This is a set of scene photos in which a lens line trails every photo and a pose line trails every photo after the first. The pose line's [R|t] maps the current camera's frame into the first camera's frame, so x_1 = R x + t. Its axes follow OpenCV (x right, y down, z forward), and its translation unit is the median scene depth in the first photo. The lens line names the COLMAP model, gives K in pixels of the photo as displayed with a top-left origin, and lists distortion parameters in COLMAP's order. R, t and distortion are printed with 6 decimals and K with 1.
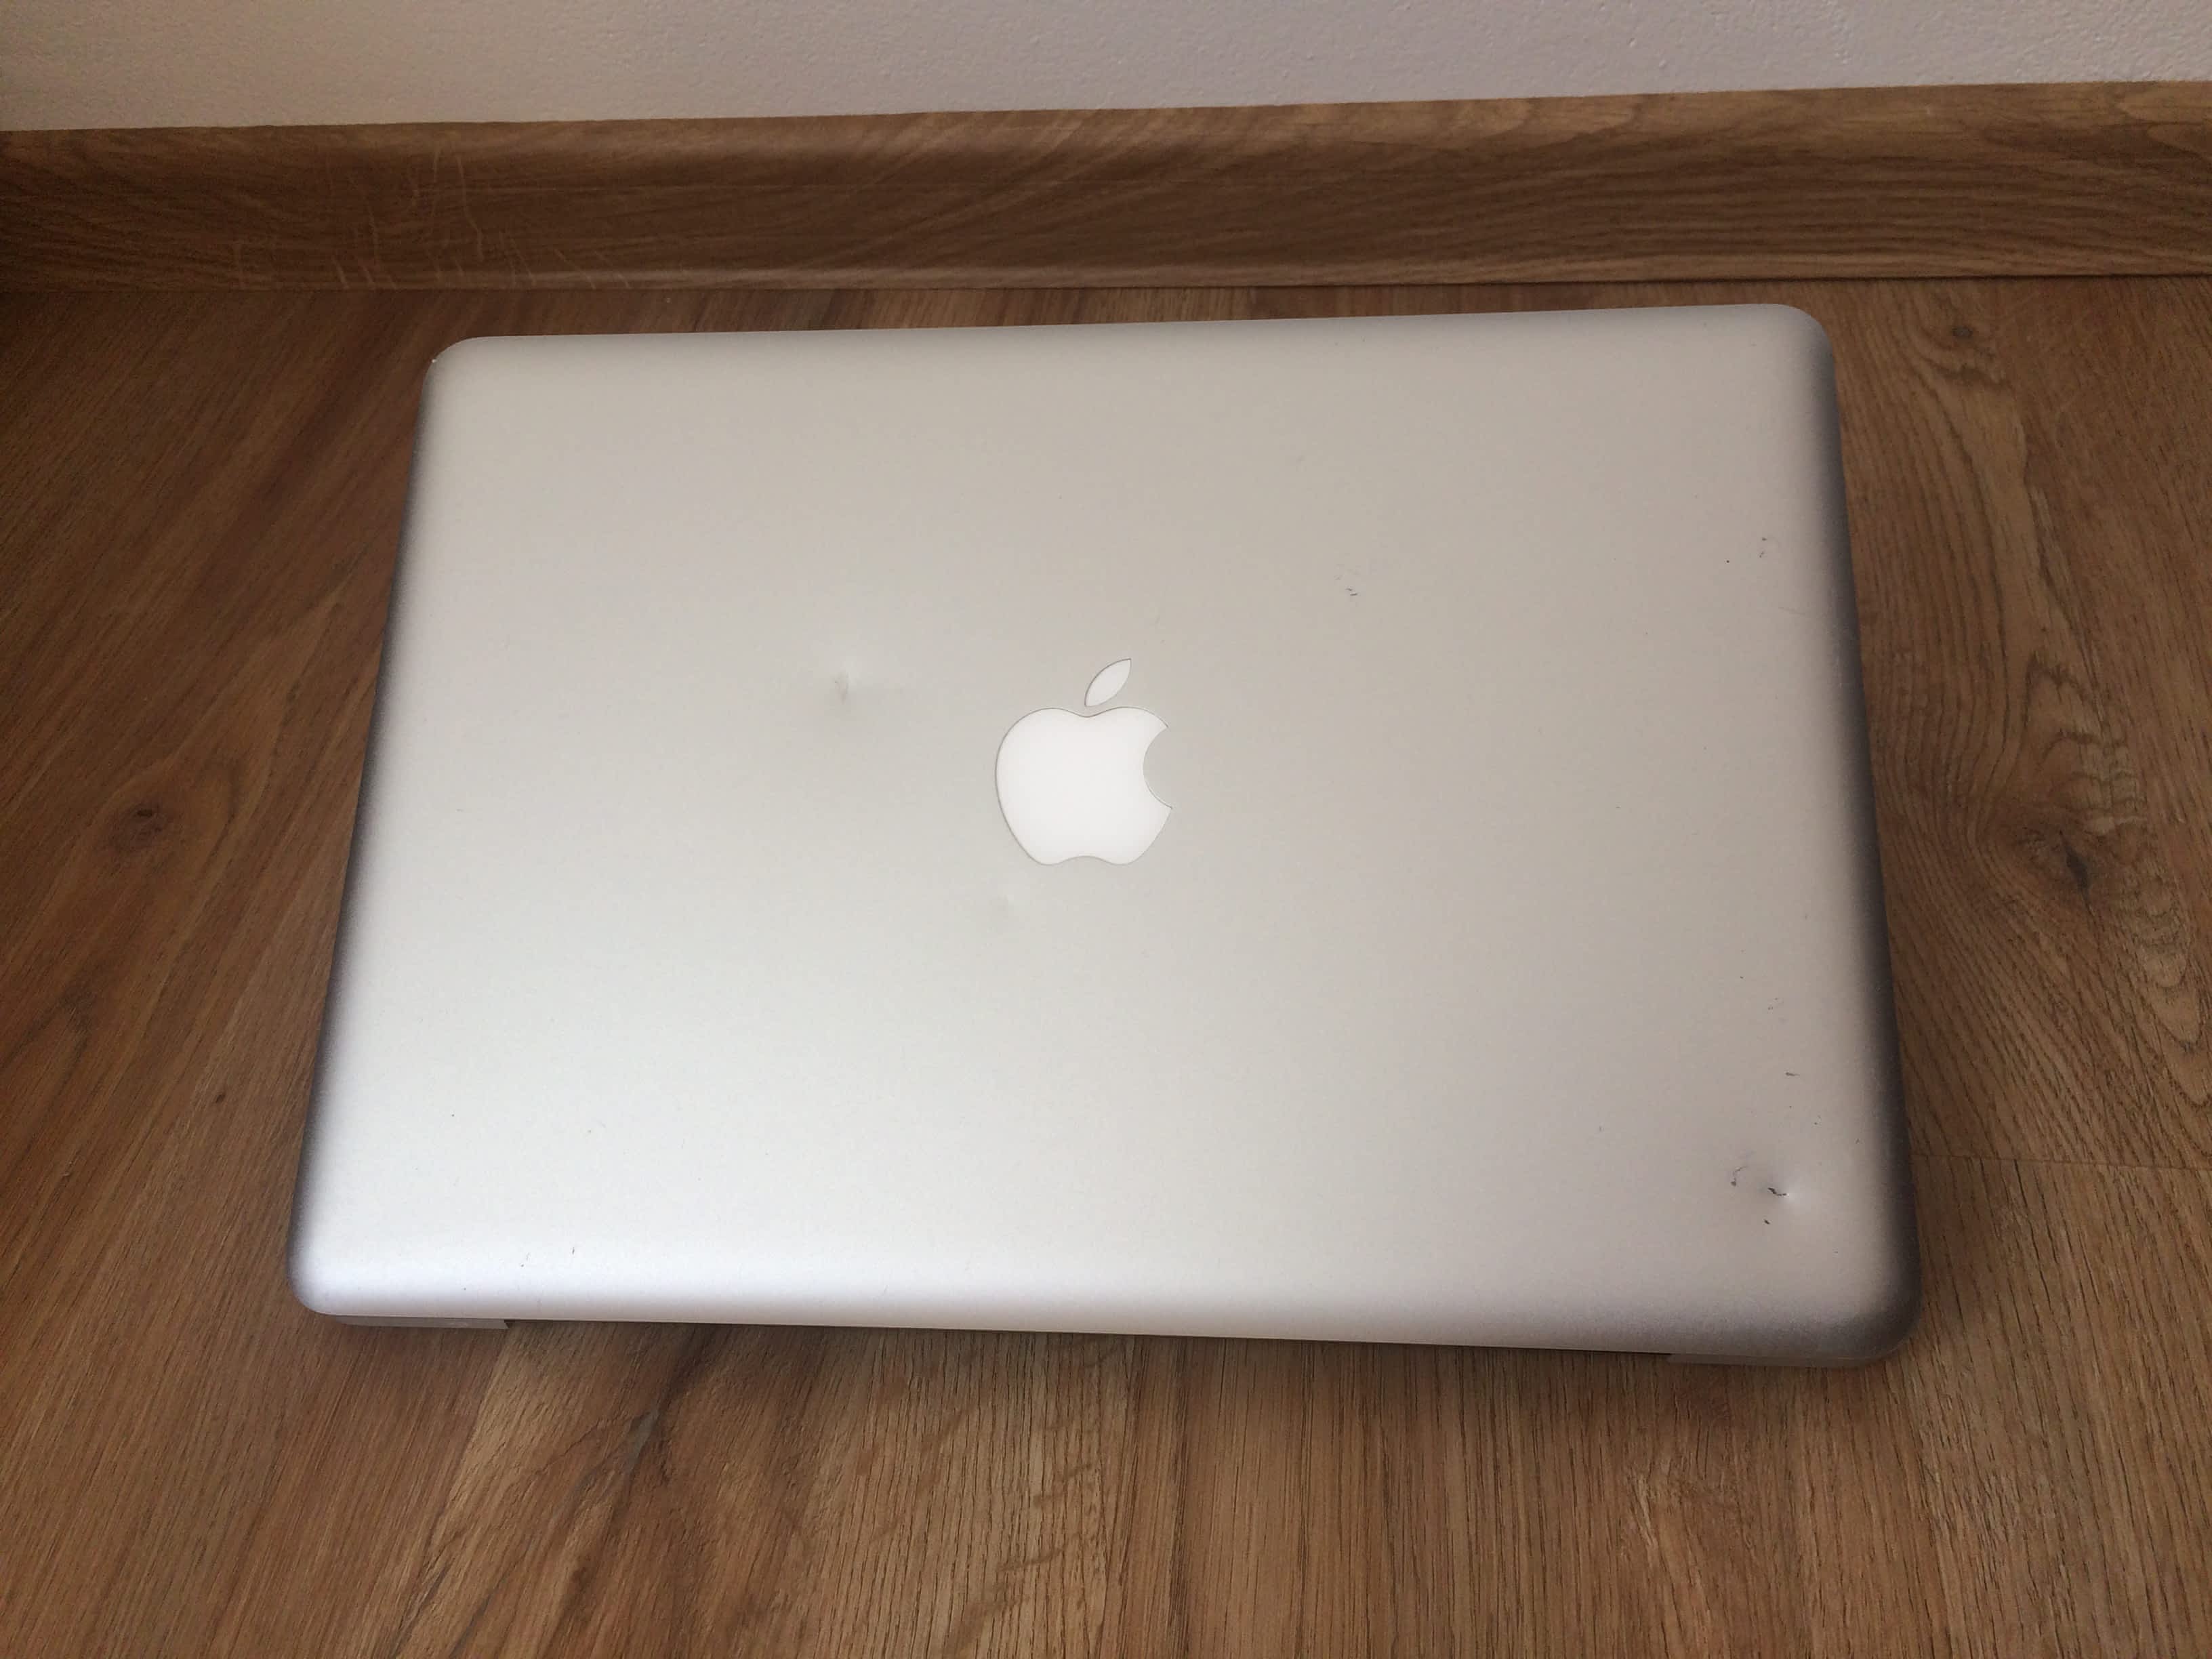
lens RADIAL K [[1972.9, 0, 1119.4], [0, 1972.9, 866.5], [0, 0, 1]] dist [0.071657, -0.124730]
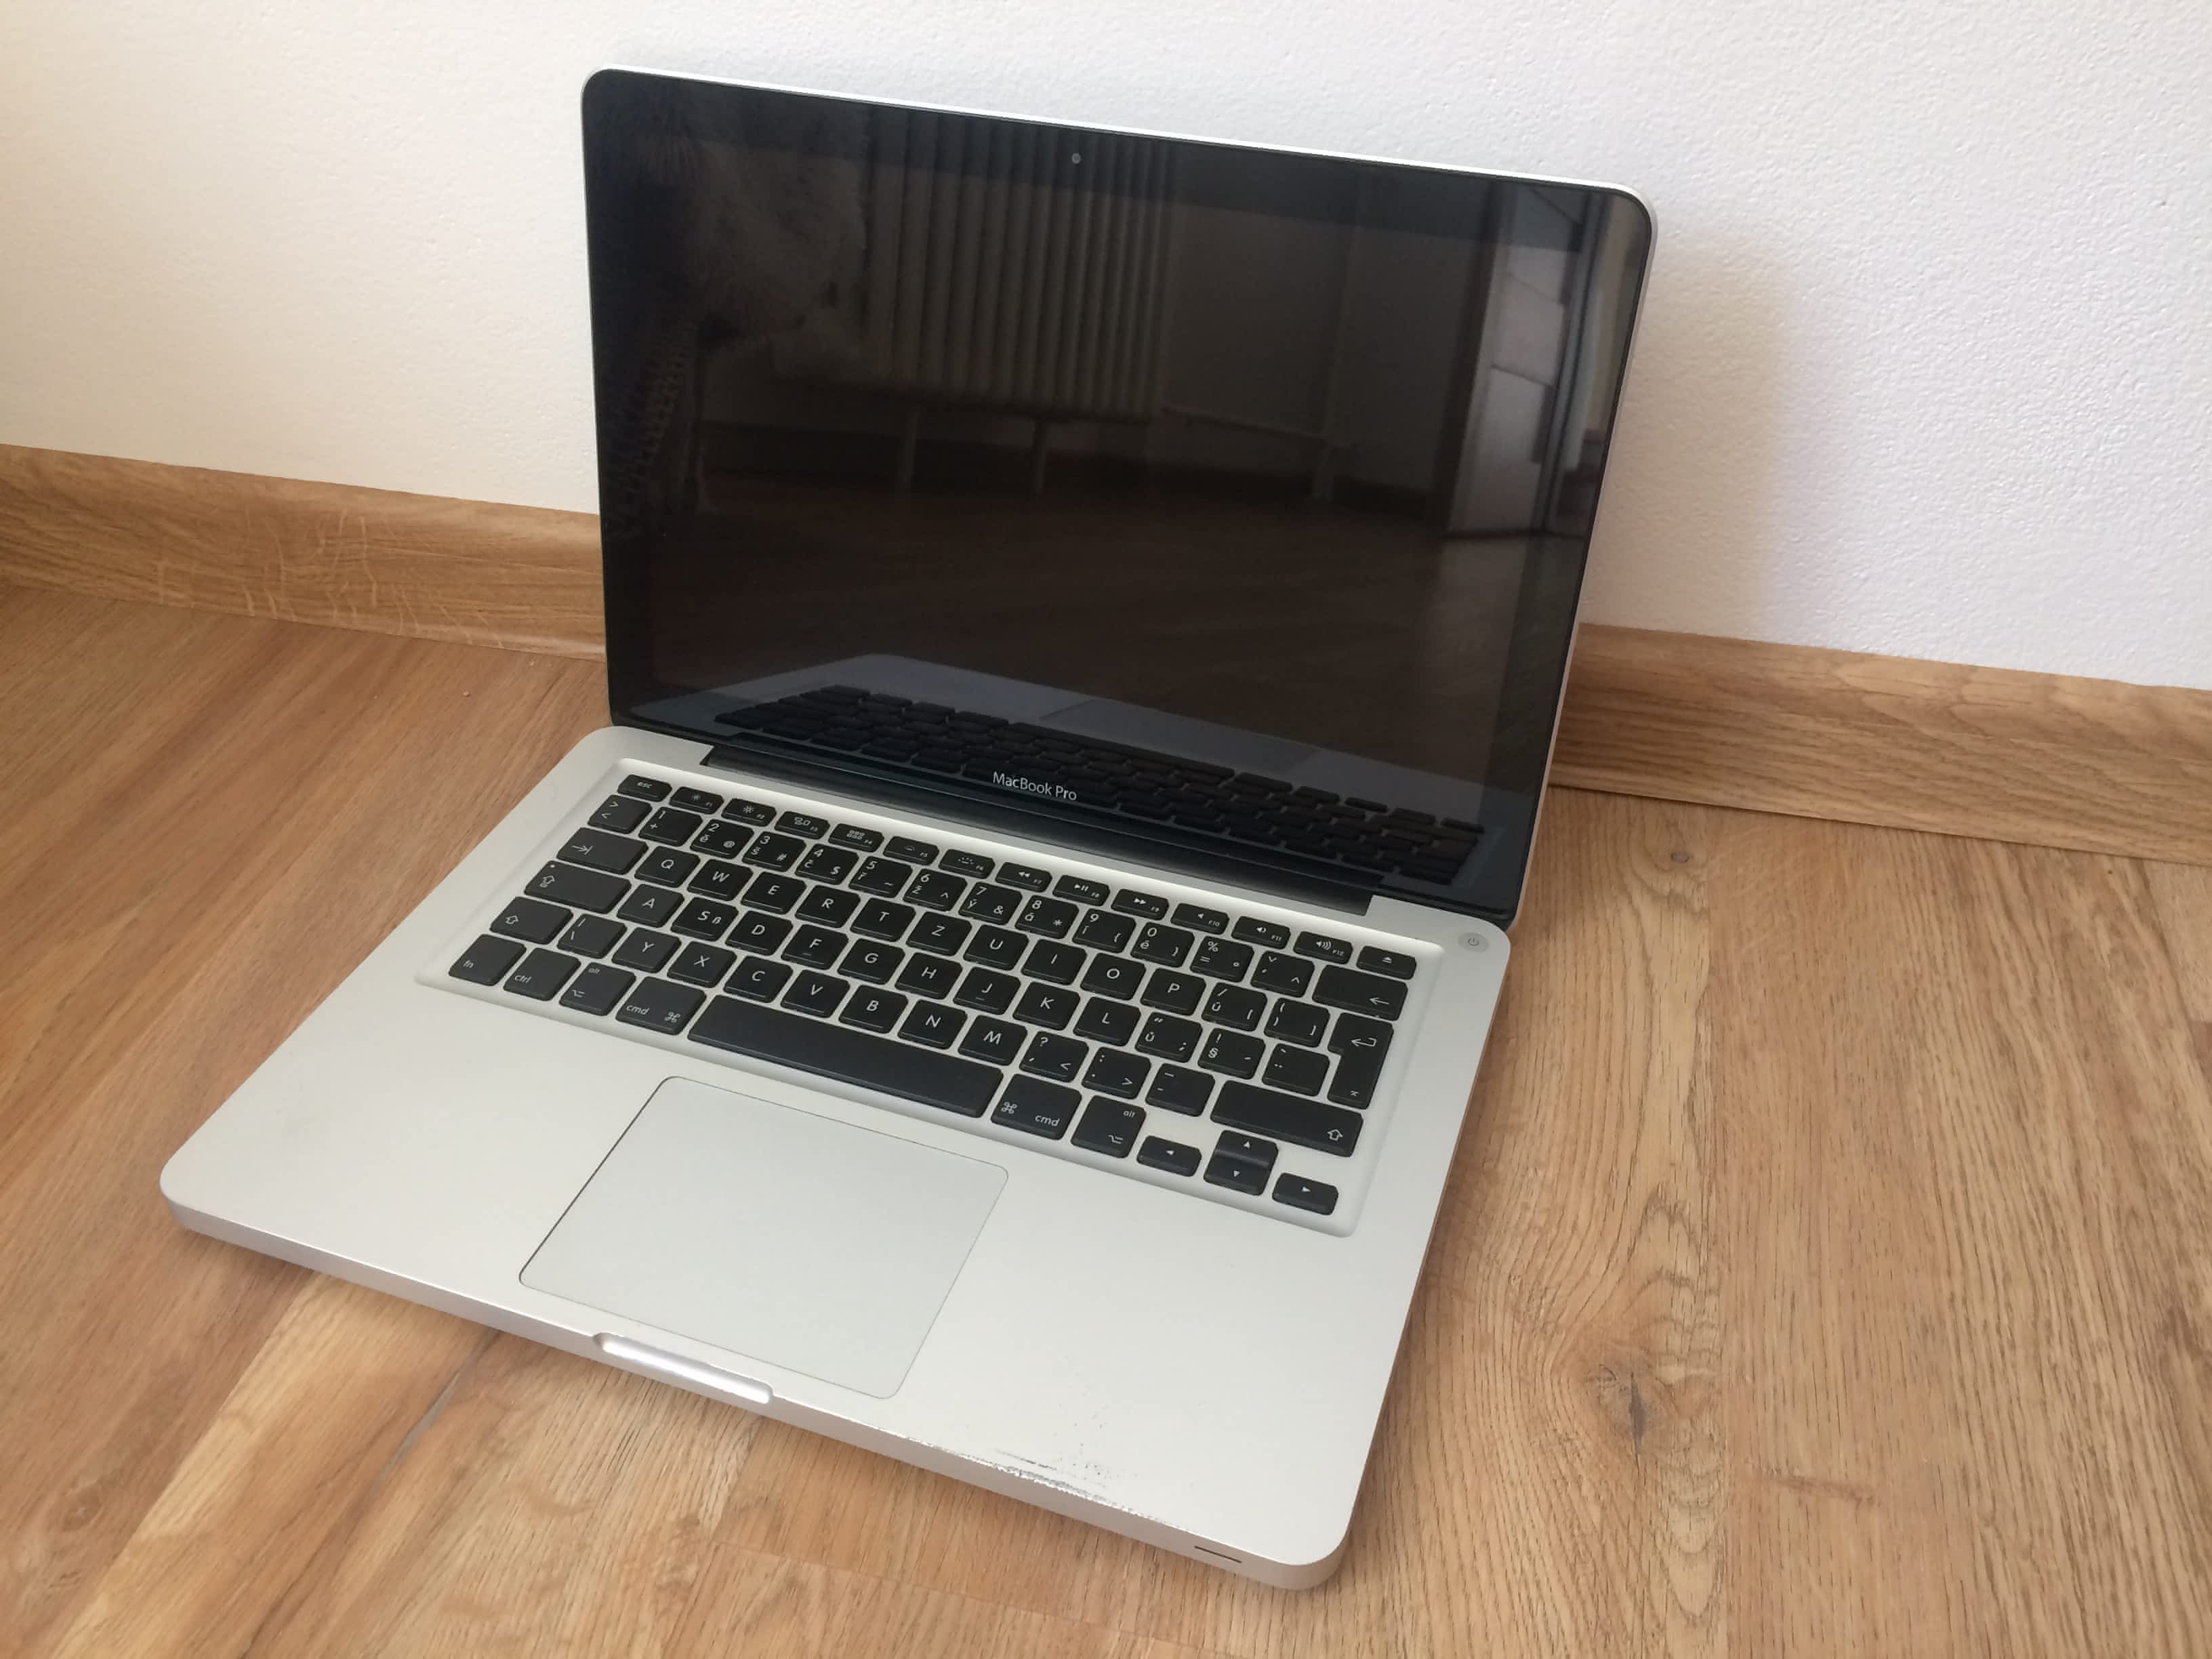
lens RADIAL K [[1972.9, 0, 1102.8], [0, 1972.9, 842.3], [0, 0, 1]] dist [0.071657, -0.124730]
pose [[0.991388, 0.124880, -0.039418, 0.175471], [-0.129485, 0.979763, -0.152640, -0.081910], [0.019559, 0.156430, 0.987495, -0.064033]]
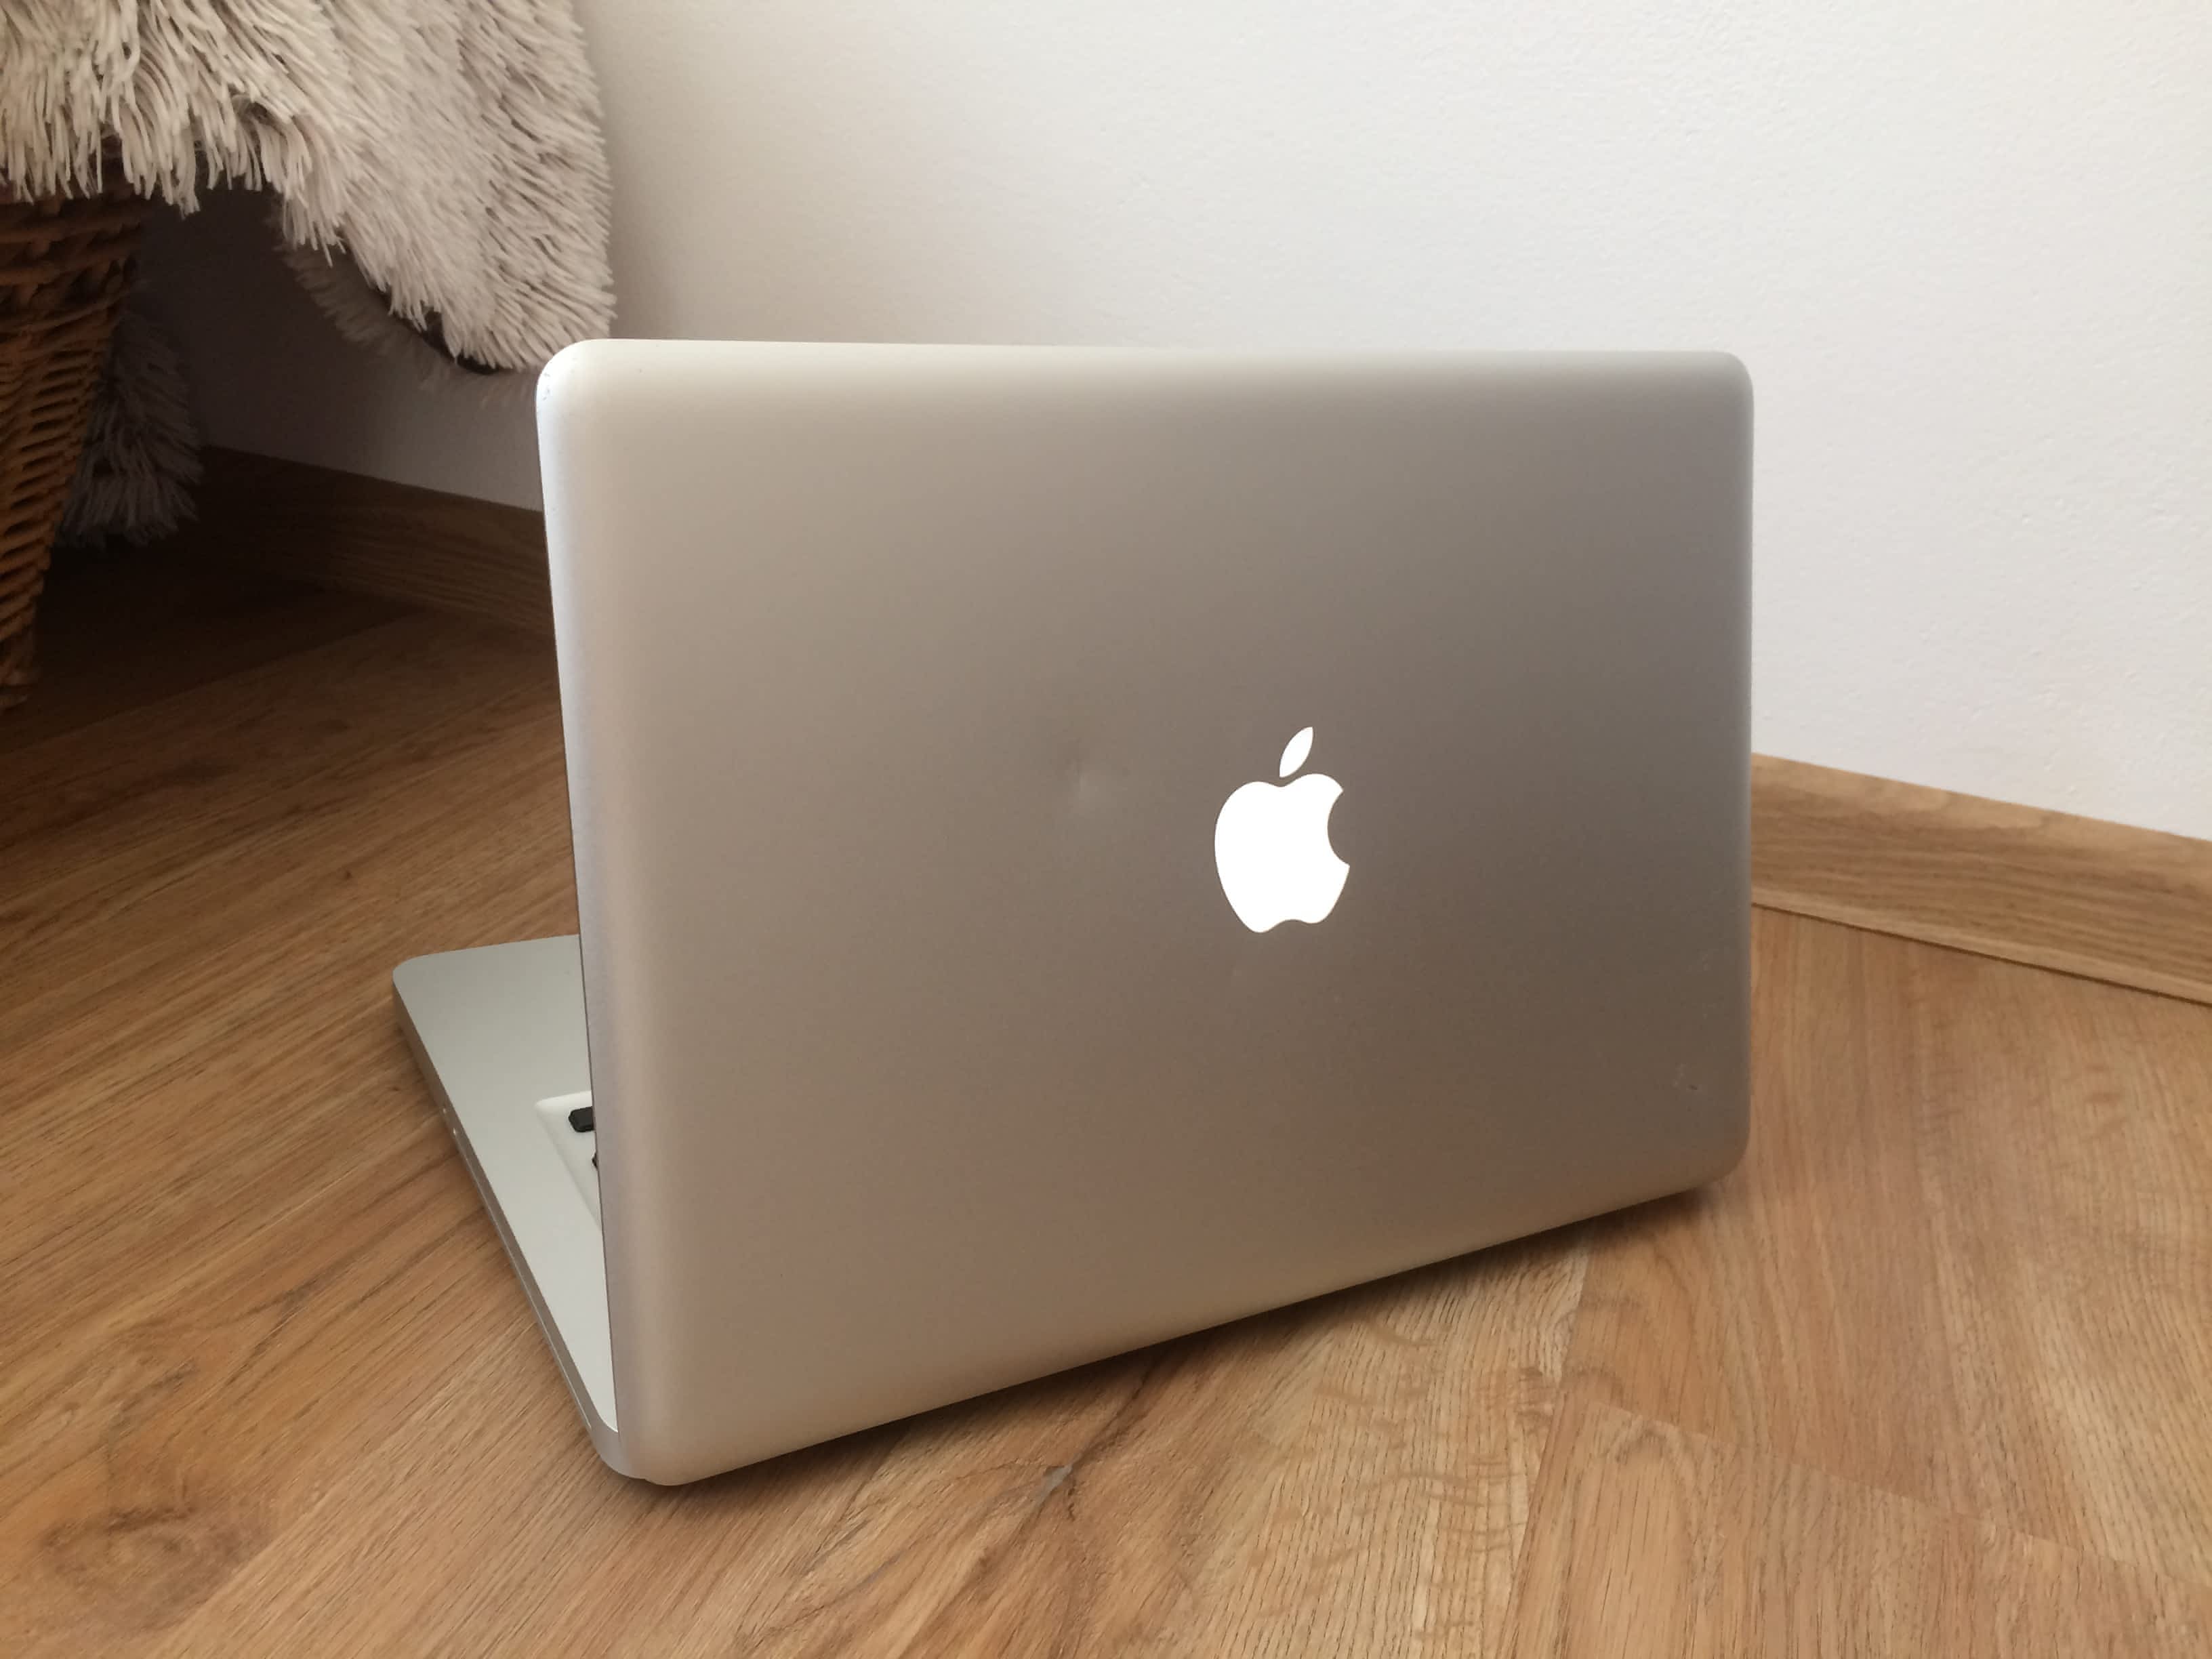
lens RADIAL K [[1972.9, 0, 1086.3], [0, 1972.9, 818.2], [0, 0, 1]] dist [0.071657, -0.124730]
pose [[0.954468, 0.250819, -0.161498, -0.100899], [-0.295699, 0.866998, -0.401094, 0.288990], [0.039417, 0.430586, 0.901689, -0.088248]]
